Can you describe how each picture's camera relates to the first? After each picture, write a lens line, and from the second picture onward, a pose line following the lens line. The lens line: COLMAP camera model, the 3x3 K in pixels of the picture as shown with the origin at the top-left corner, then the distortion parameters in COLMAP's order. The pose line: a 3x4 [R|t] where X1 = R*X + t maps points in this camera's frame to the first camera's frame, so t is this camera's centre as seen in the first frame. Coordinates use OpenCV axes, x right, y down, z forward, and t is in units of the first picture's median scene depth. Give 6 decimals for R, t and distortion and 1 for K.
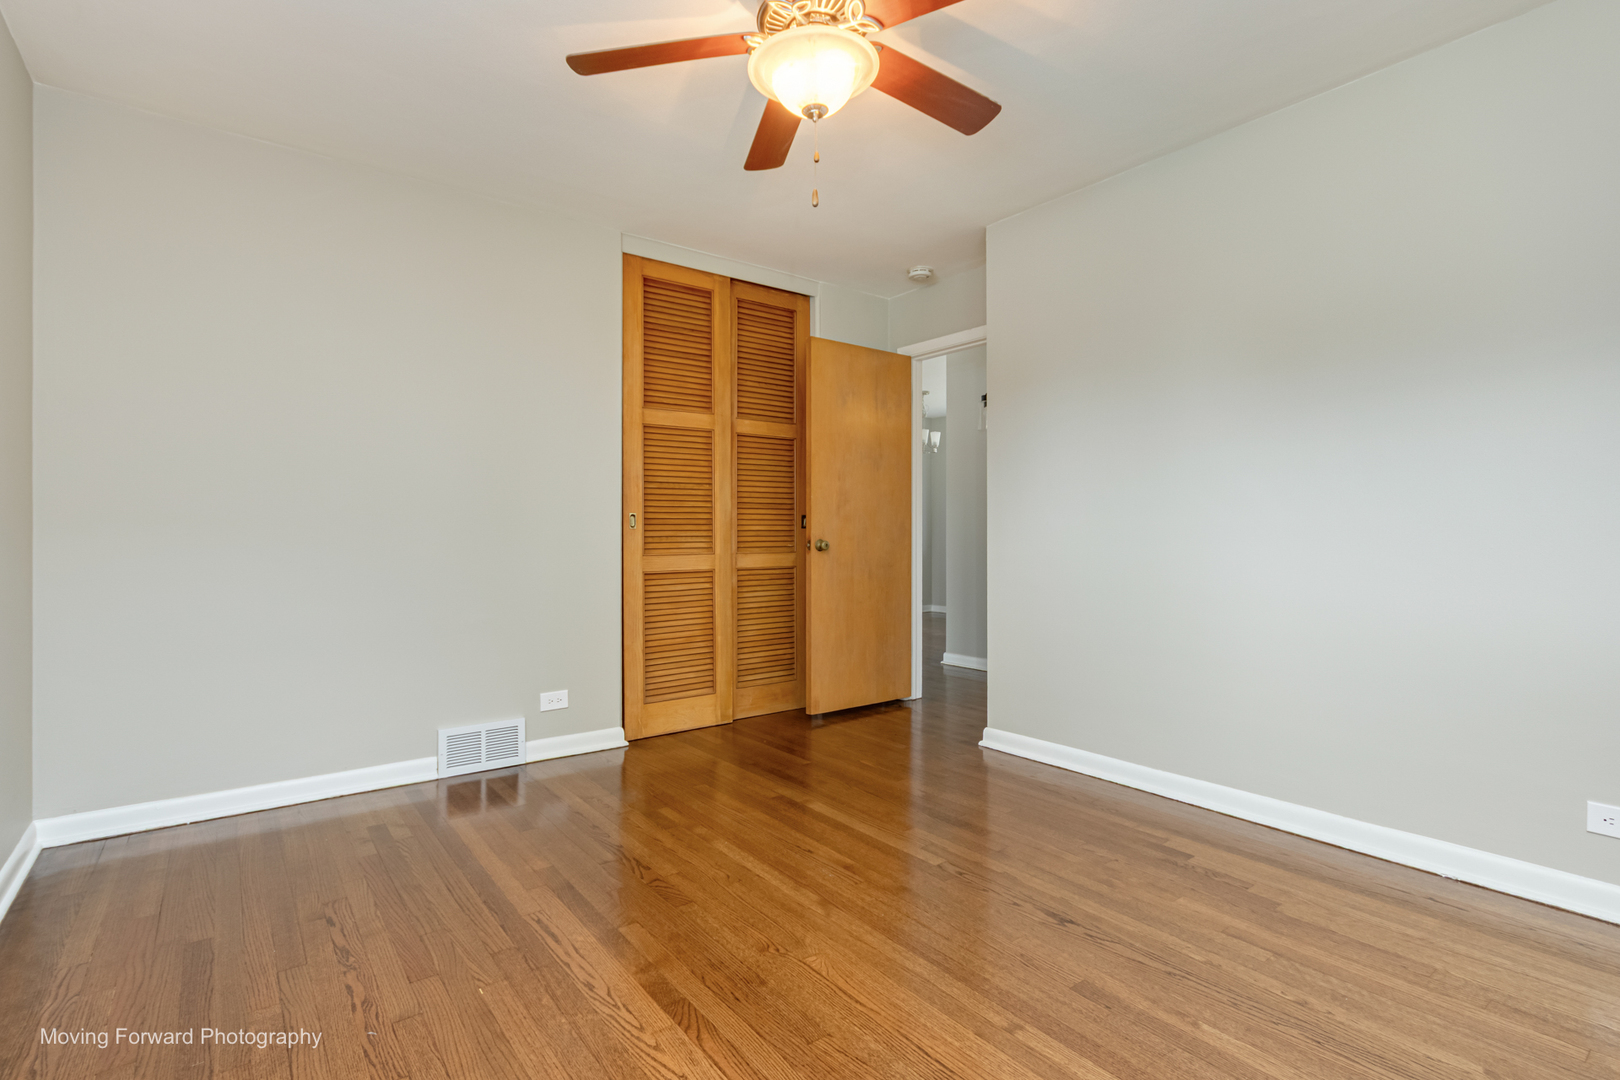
lens RADIAL K [[769.4, 0, 844.7], [0, 769.4, 530.4], [0, 0, 1]] dist [0.001321, 0.001050]
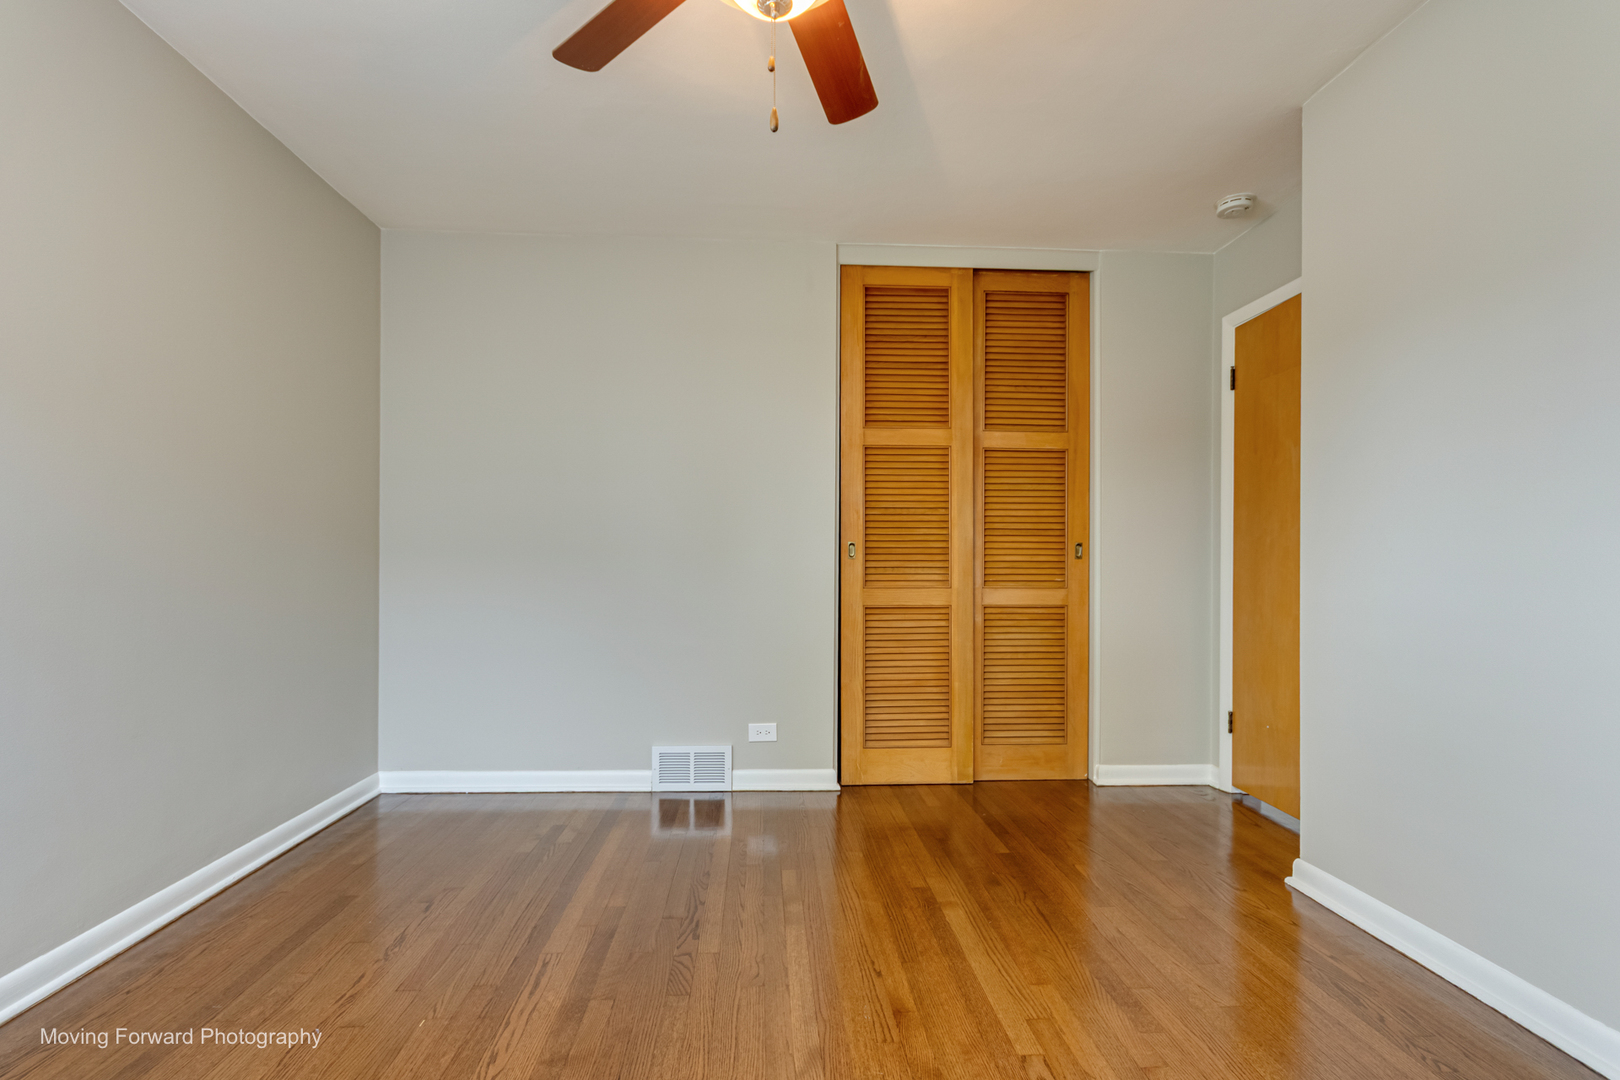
lens RADIAL K [[764.7, 0, 811.9], [0, 764.7, 561.9], [0, 0, 1]] dist [0.002939, 0.000872]
pose [[0.816670, 0.003235, -0.577095, 0.212675], [-0.004714, 0.999988, -0.001065, 0.002942], [0.577085, 0.003590, 0.816676, 0.206740]]
